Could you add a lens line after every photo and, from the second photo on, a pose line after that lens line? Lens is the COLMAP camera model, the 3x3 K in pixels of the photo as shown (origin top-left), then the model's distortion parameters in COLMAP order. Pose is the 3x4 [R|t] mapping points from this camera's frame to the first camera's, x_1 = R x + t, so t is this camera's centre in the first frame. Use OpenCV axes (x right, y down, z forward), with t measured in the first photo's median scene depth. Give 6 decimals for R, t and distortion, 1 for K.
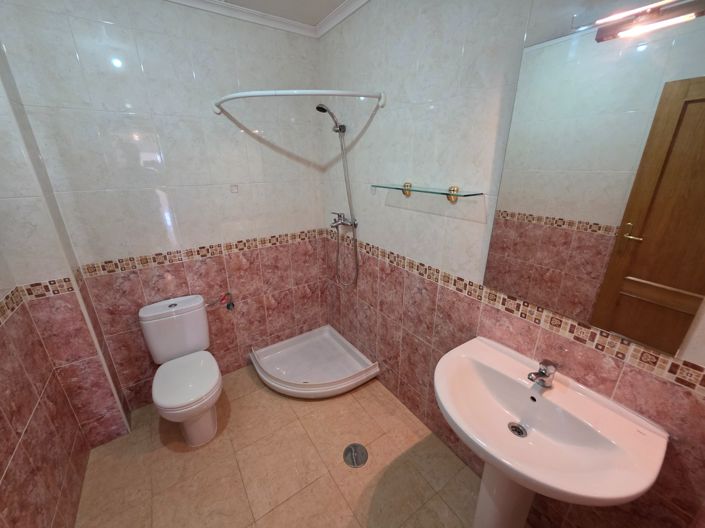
lens RADIAL K [[281.3, 0, 351.6], [0, 281.3, 261.7], [0, 0, 1]] dist [0.006755, -0.000671]
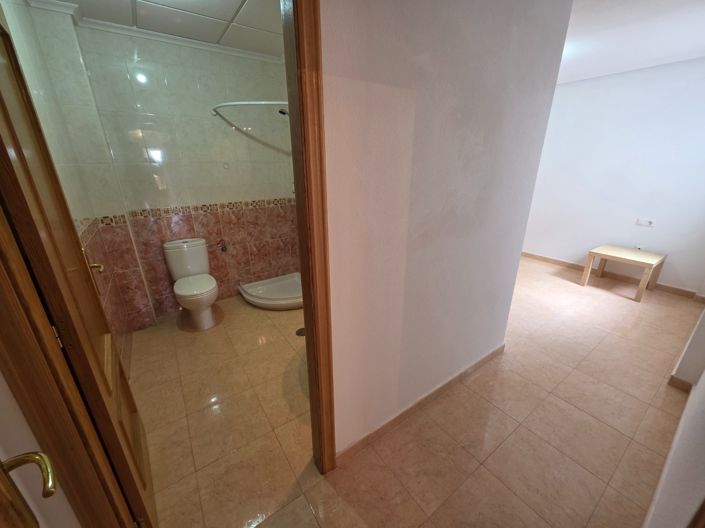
lens RADIAL K [[281.3, 0, 353.9], [0, 281.3, 262.2], [0, 0, 1]] dist [0.006755, -0.000671]
pose [[0.999882, -0.004417, 0.014720, 0.222440], [0.004395, 0.999989, 0.001522, 0.237442], [-0.014726, -0.001457, 0.999891, -0.471025]]
